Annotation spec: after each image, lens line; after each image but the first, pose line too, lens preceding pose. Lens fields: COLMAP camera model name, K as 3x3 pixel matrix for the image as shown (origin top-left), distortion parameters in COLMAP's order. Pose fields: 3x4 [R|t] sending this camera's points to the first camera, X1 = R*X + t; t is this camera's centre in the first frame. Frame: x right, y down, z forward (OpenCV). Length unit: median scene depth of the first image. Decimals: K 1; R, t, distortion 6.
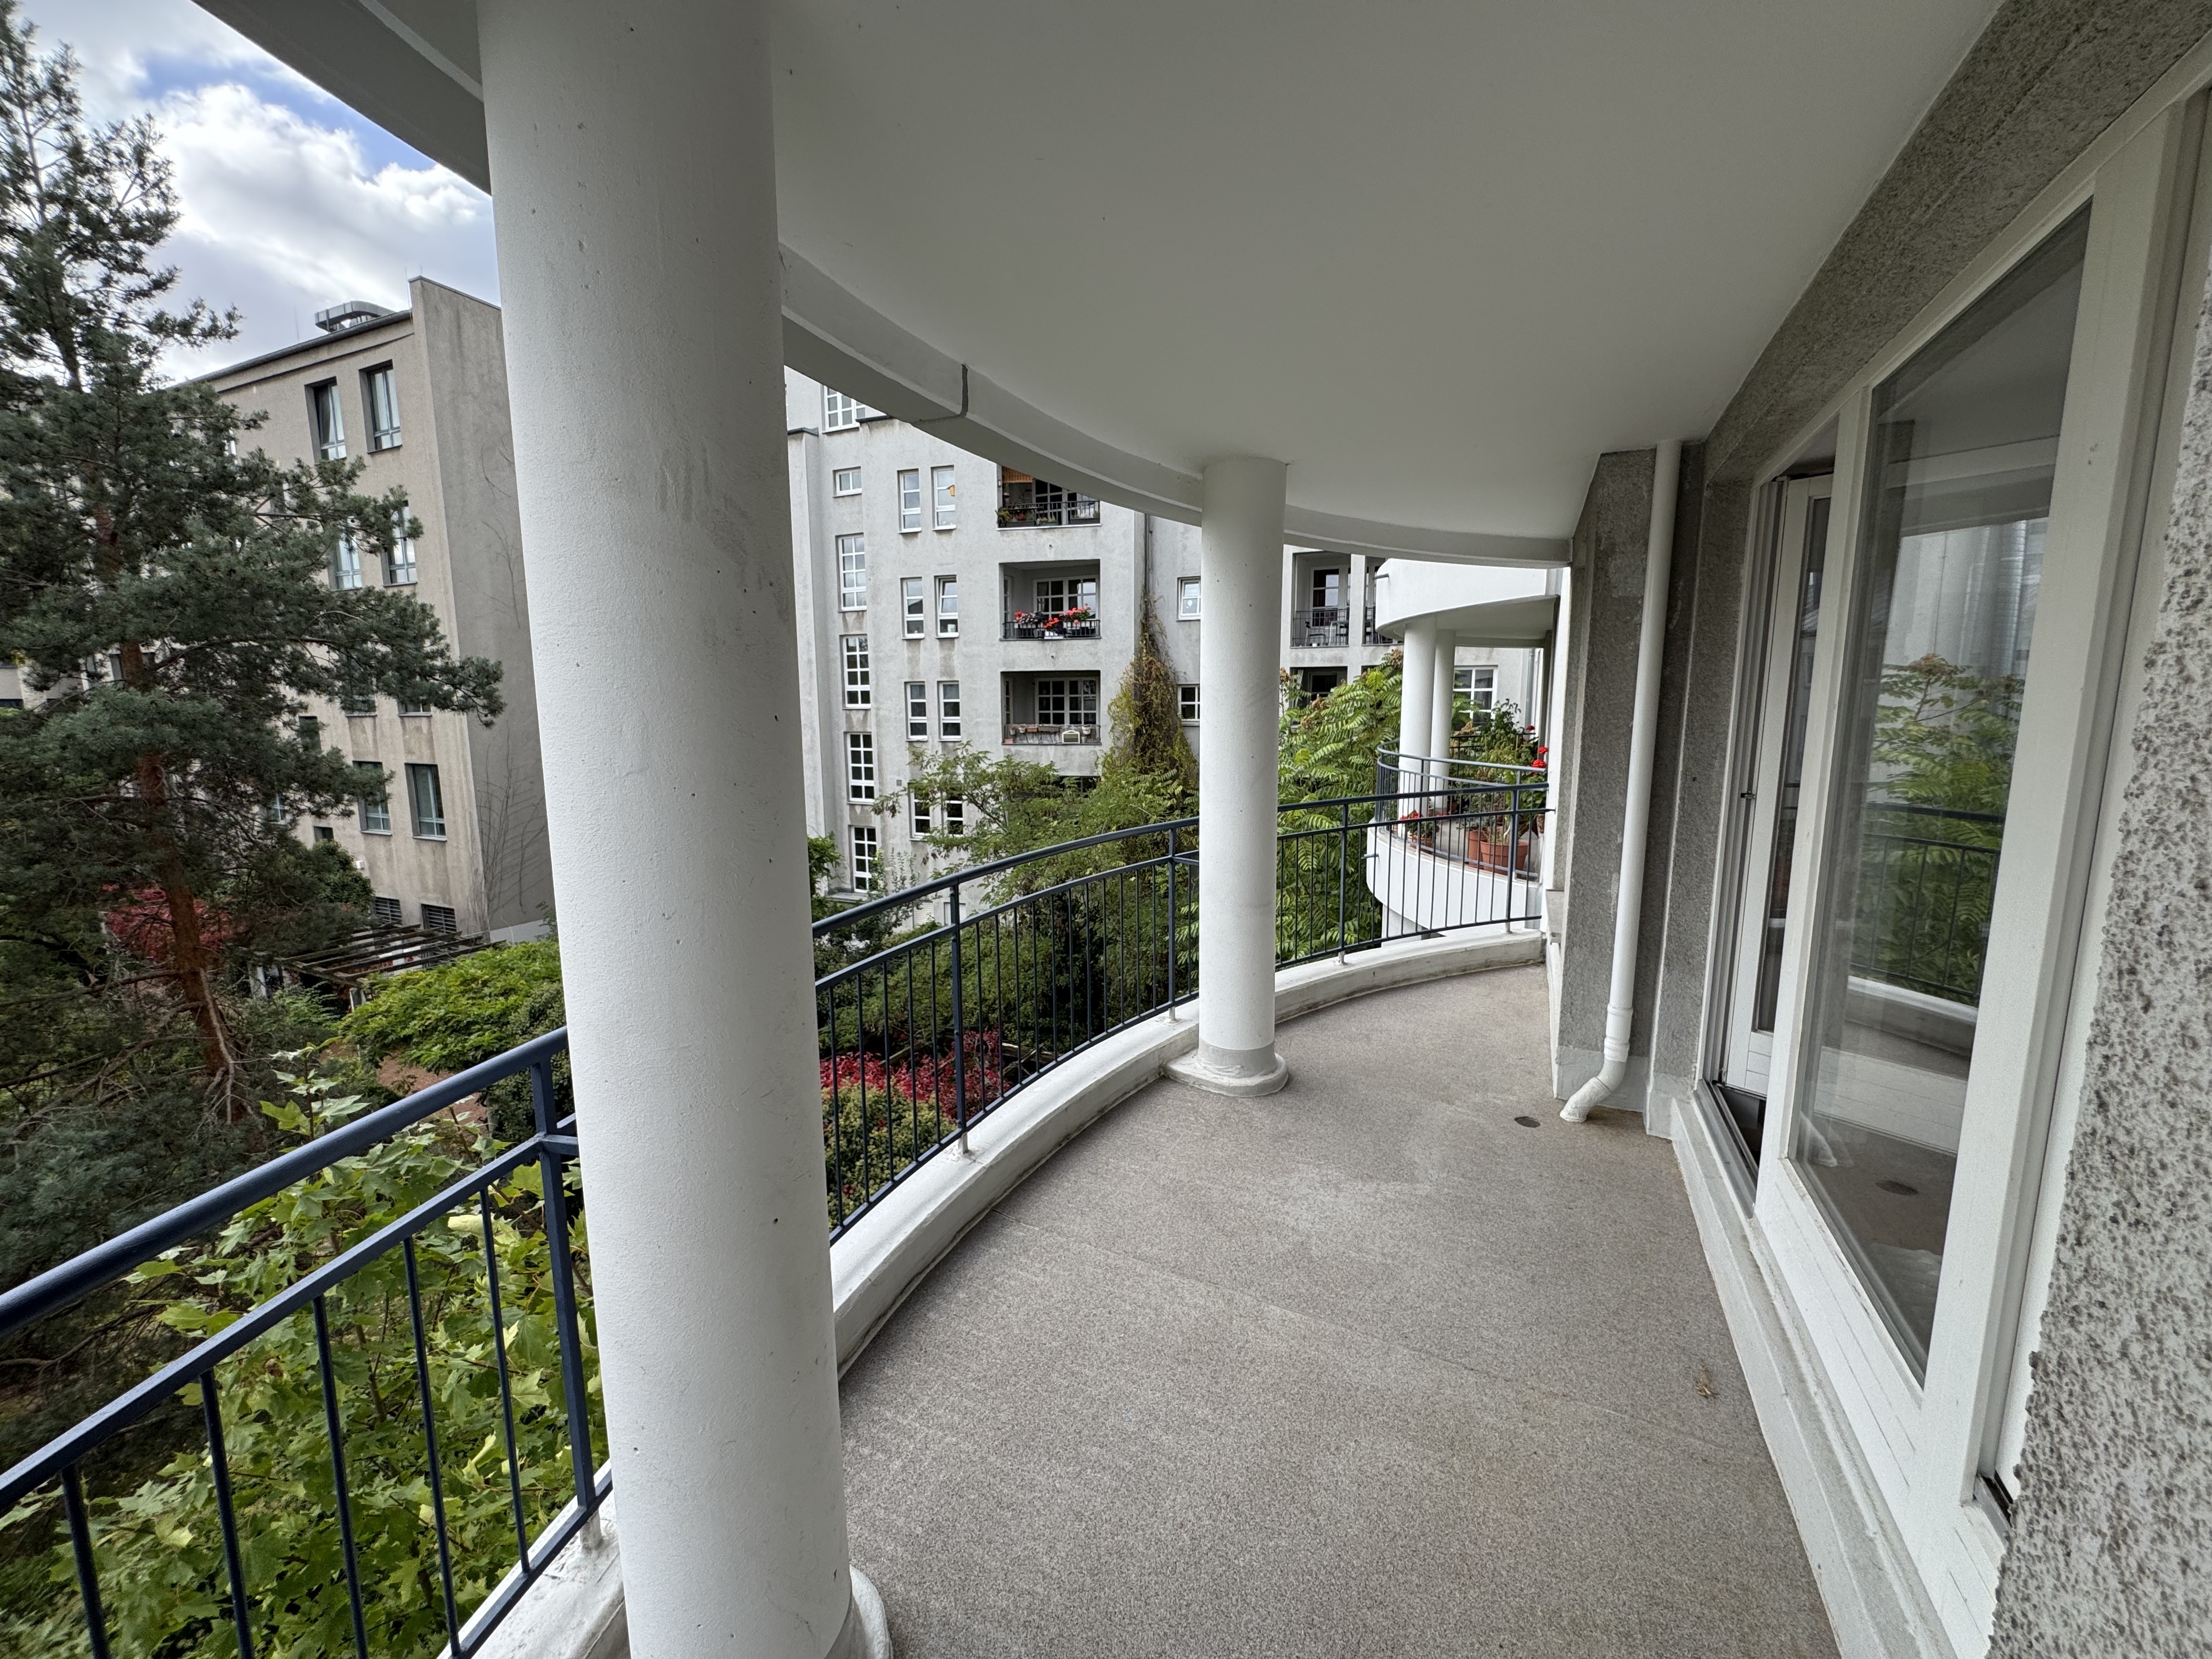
lens RADIAL K [[882.1, 0, 1106.9], [0, 882.1, 826.0], [0, 0, 1]] dist [-0.001967, 0.000011]
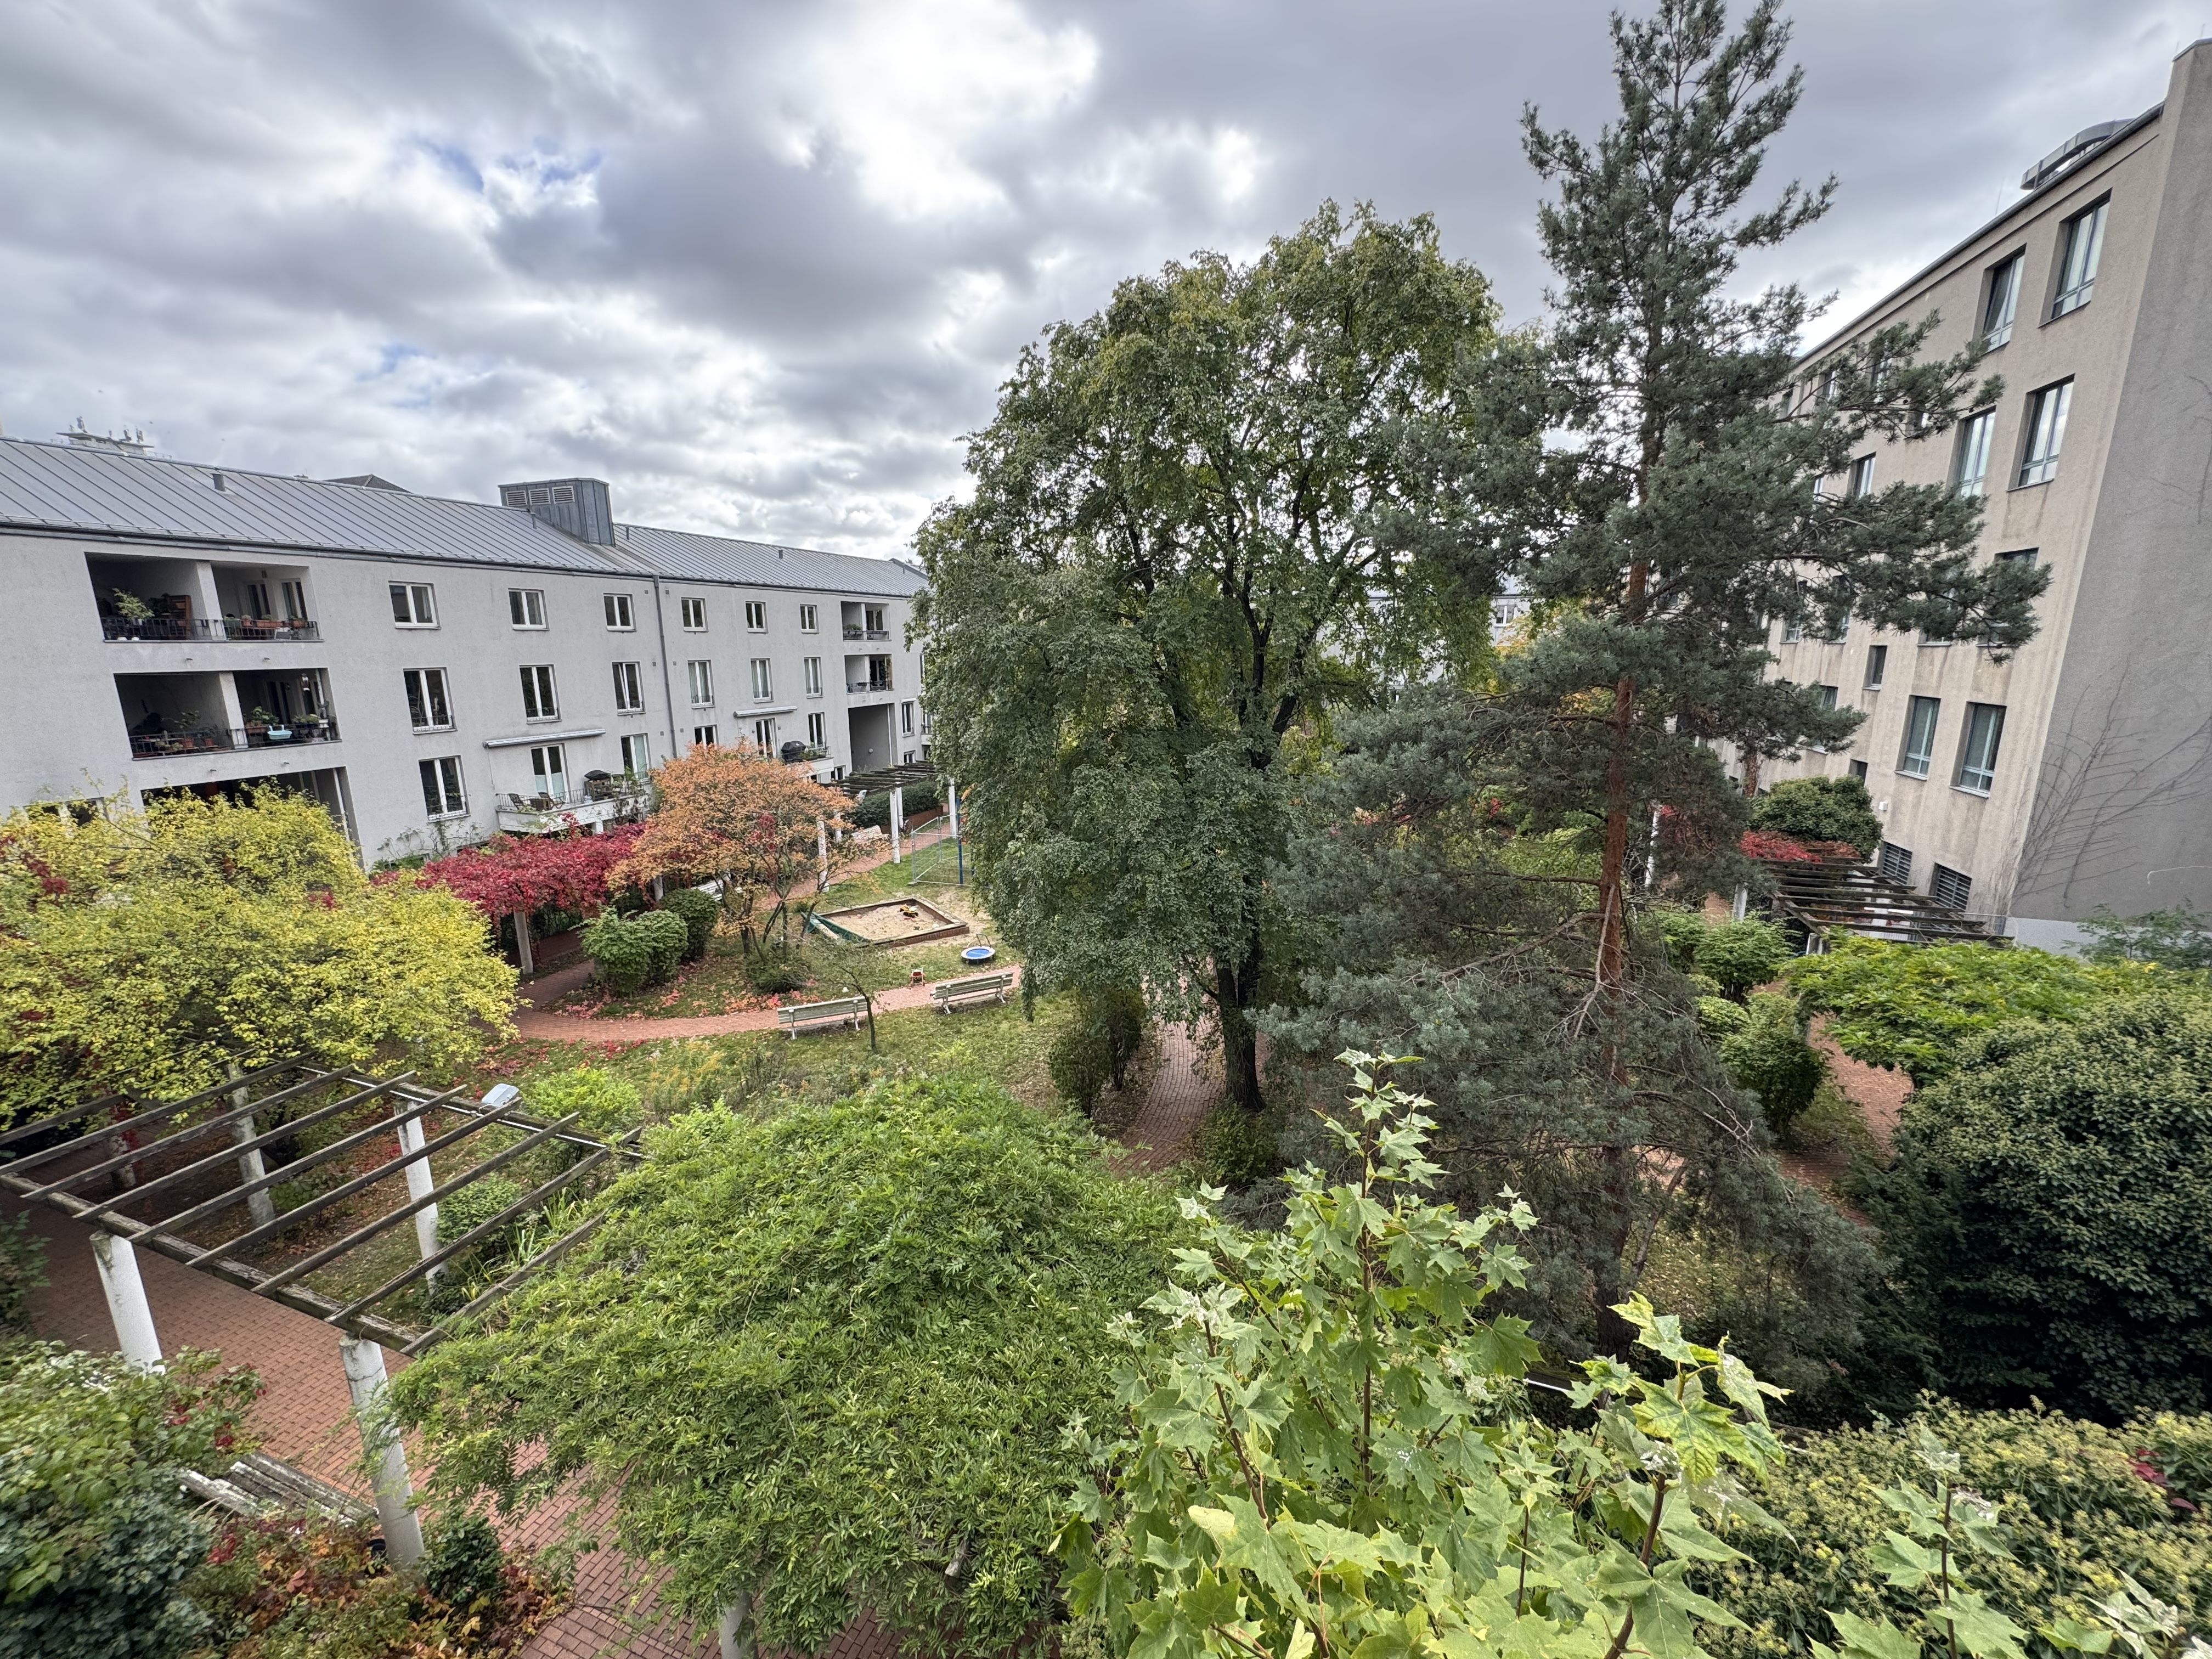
lens RADIAL K [[882.1, 0, 1107.6], [0, 882.1, 825.8], [0, 0, 1]] dist [-0.001967, 0.000011]
pose [[0.105229, 0.210351, -0.971946, -0.037241], [-0.133598, 0.971503, 0.195791, -0.016009], [0.985433, 0.109248, 0.130332, 0.123395]]
